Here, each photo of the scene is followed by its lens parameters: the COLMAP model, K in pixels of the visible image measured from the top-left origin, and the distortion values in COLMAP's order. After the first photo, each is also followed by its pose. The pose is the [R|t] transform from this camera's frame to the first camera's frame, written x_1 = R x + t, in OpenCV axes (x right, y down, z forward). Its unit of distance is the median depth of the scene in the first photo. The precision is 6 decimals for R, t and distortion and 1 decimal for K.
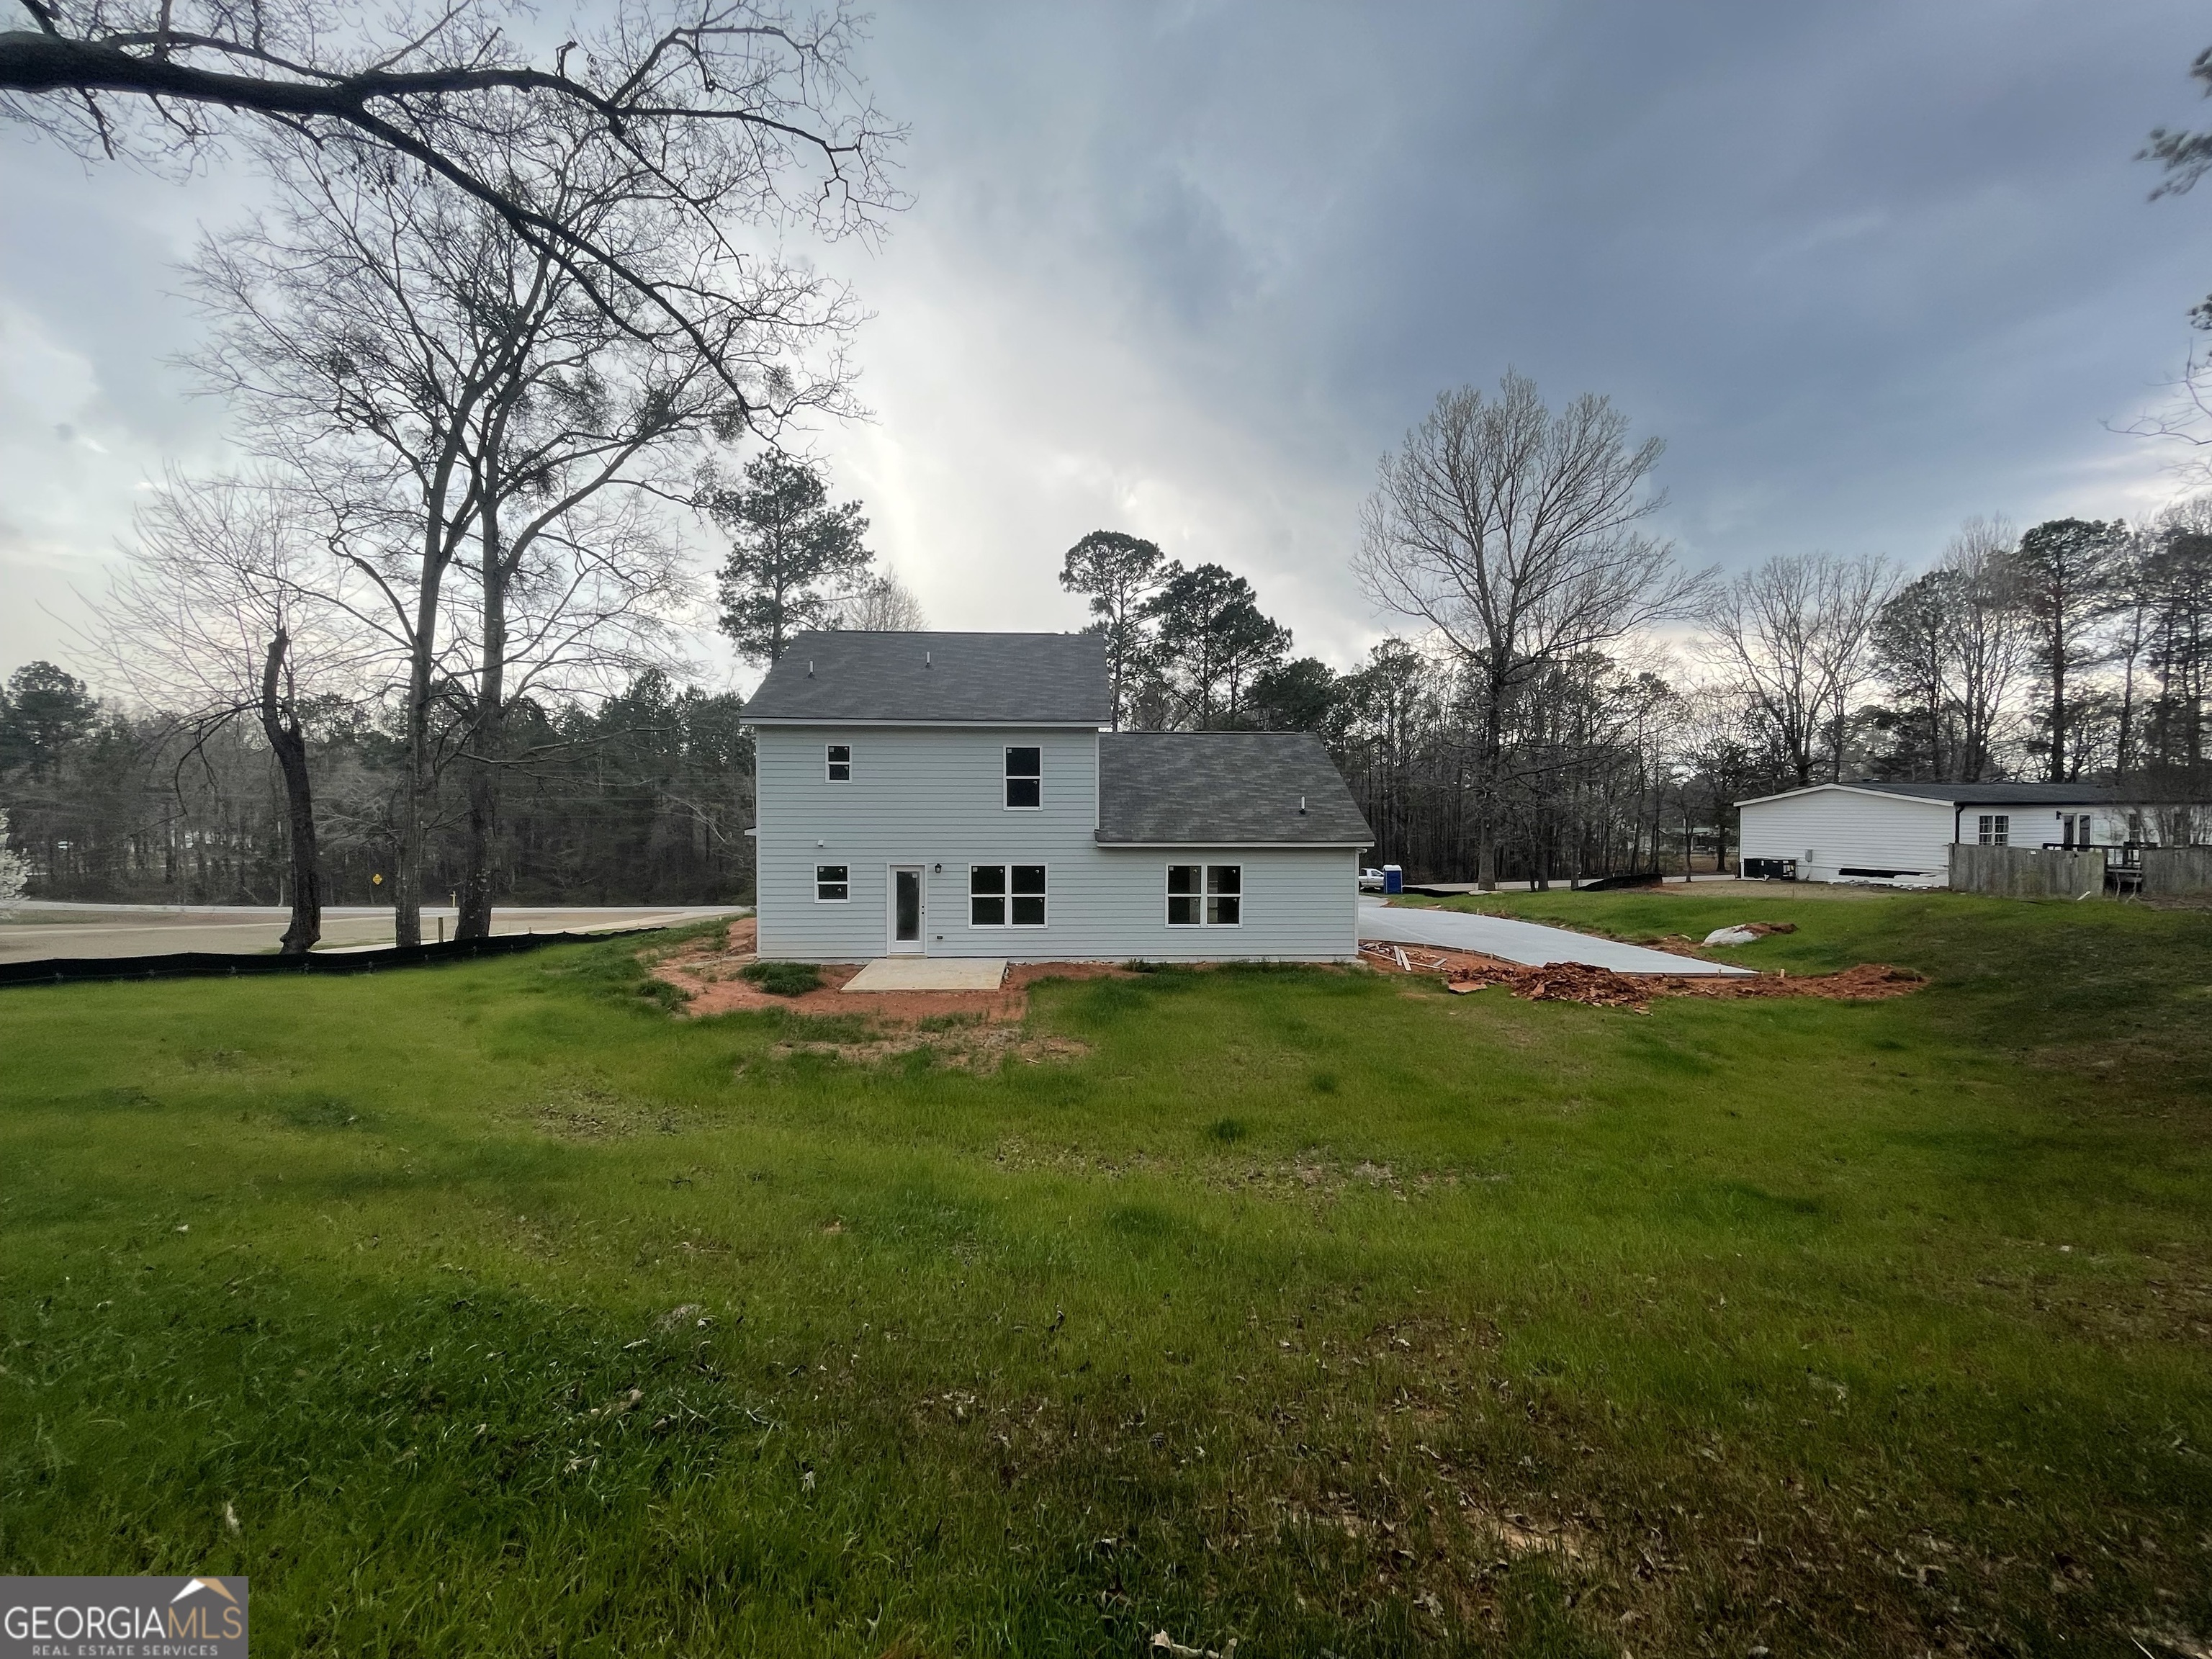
lens RADIAL K [[885.7, 0, 1095.6], [0, 885.7, 824.2], [0, 0, 1]] dist [0.000160, -0.000084]
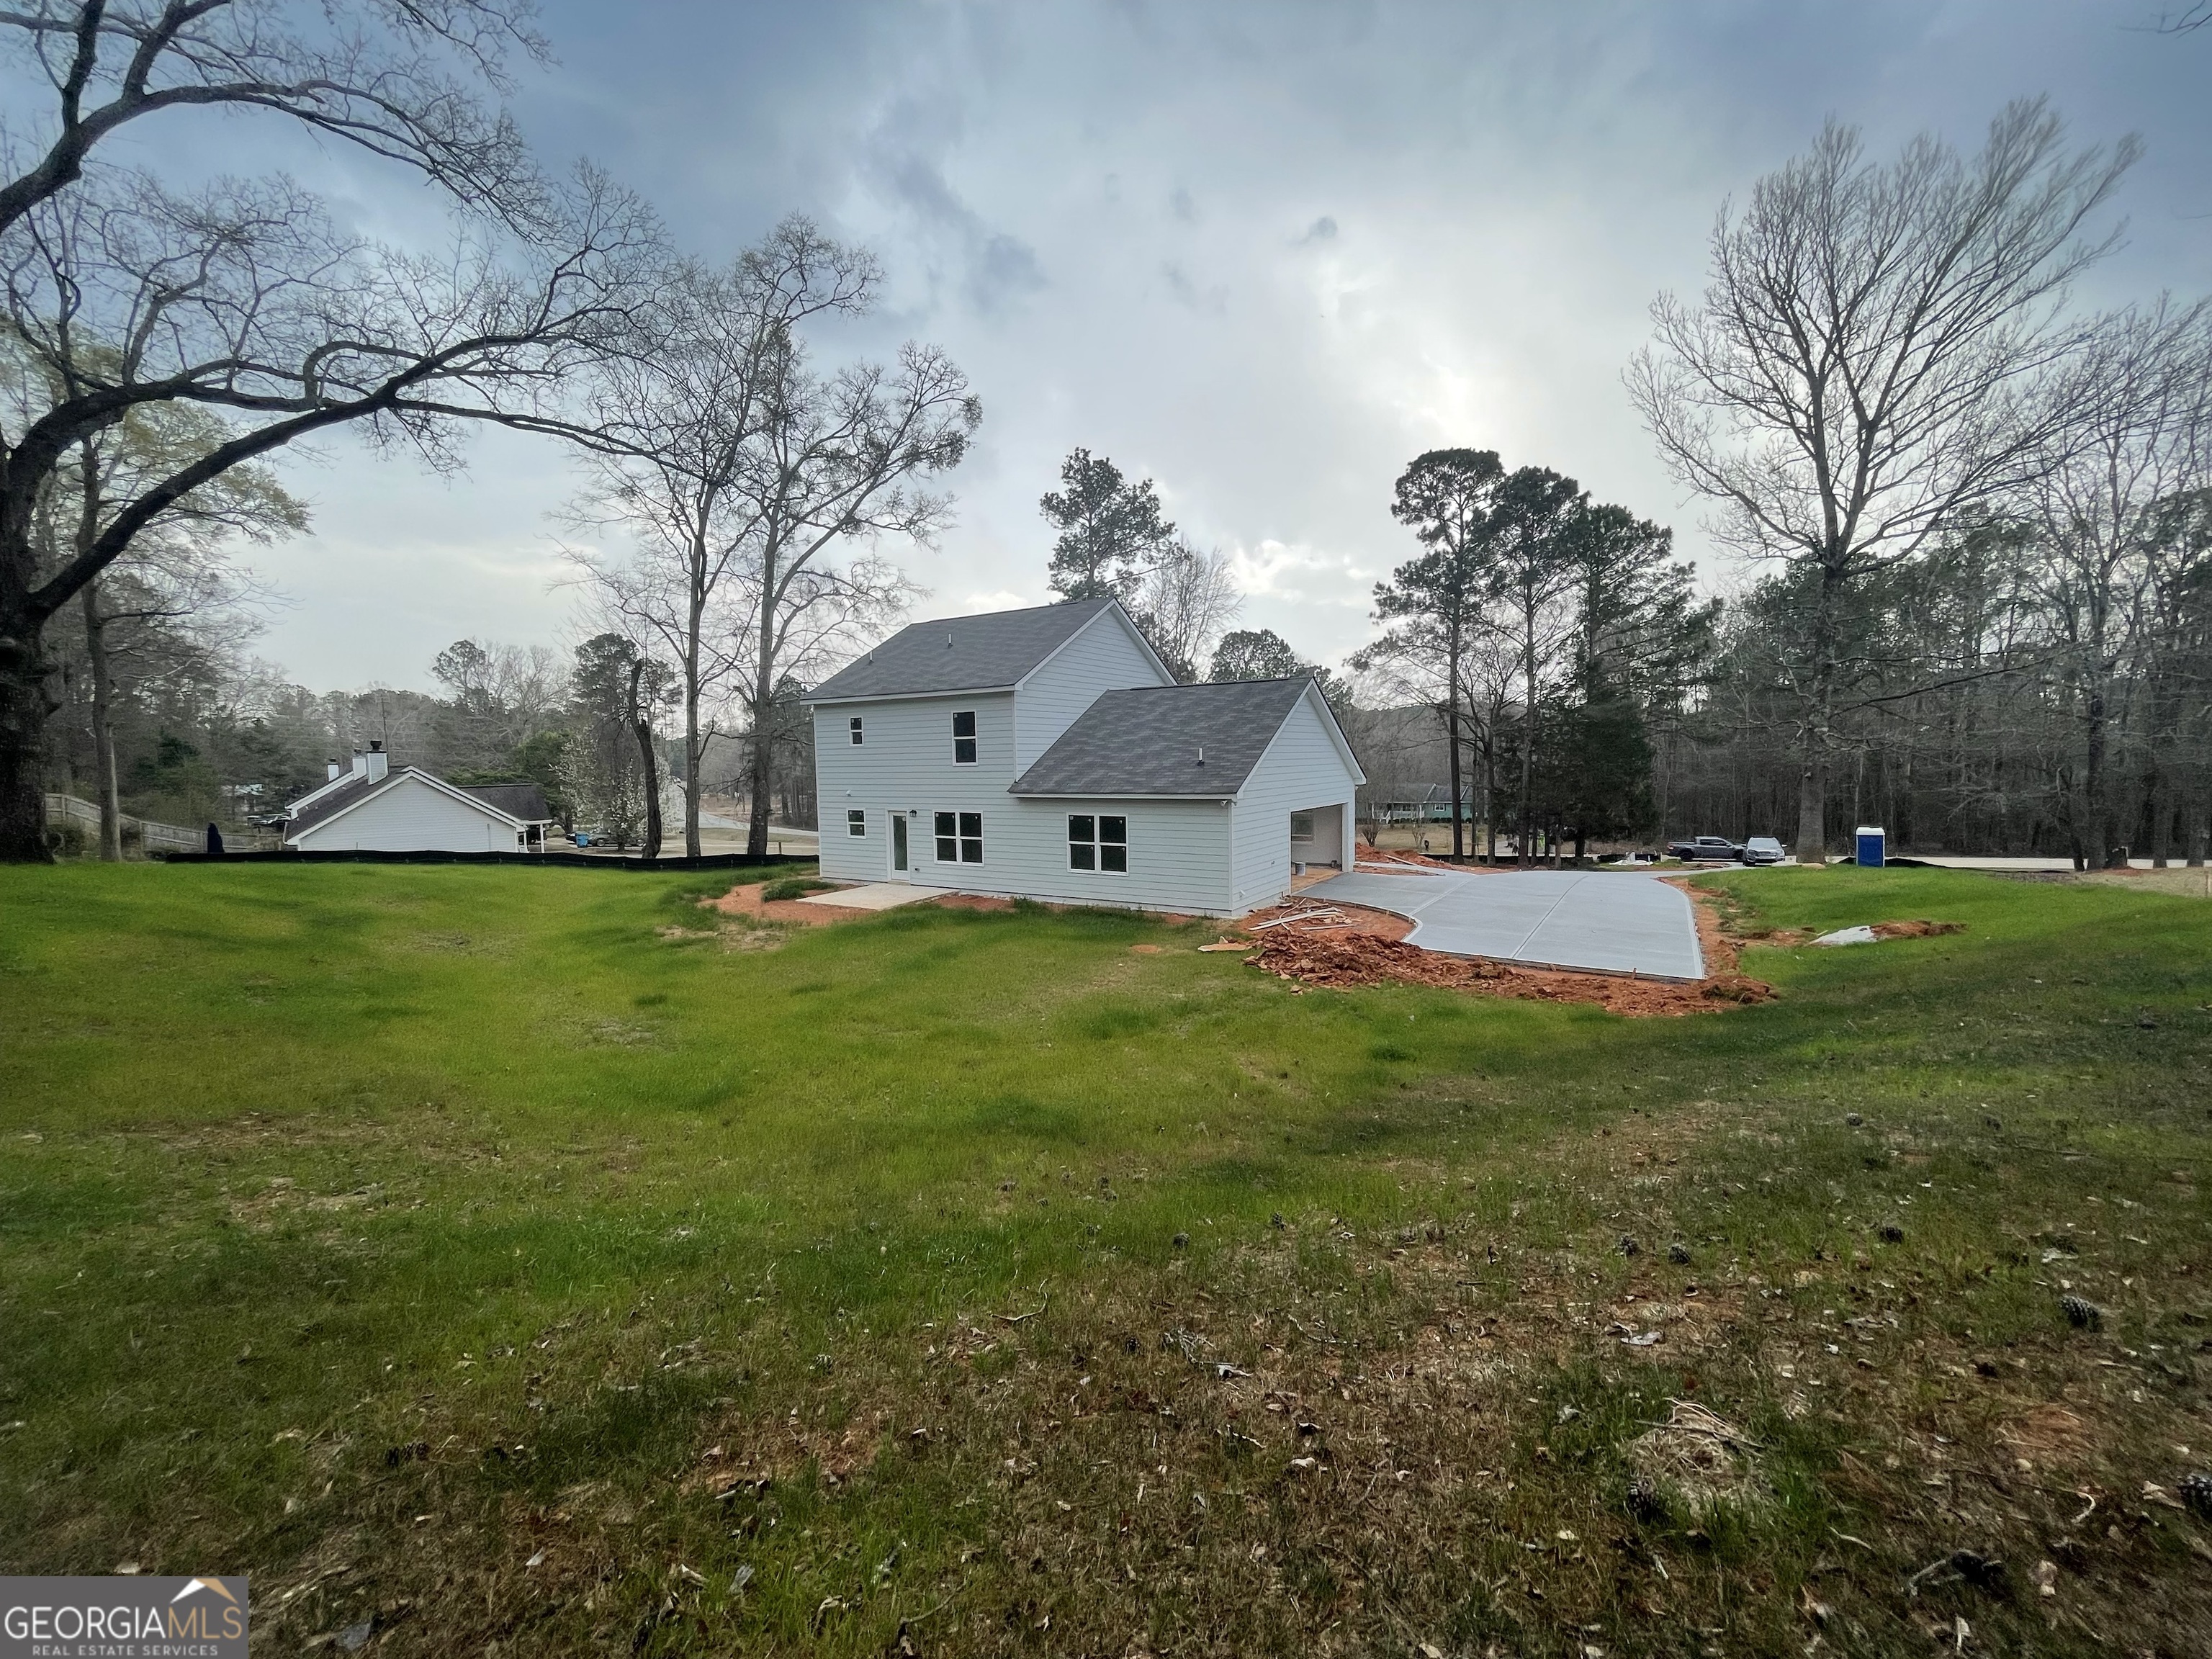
lens RADIAL K [[885.7, 0, 1095.6], [0, 885.7, 824.2], [0, 0, 1]] dist [0.000160, -0.000084]
pose [[0.819445, 0.024648, -0.572627, 0.762935], [0.005124, 0.998720, 0.050322, 0.004021], [0.573134, -0.044170, 0.818270, 0.138706]]
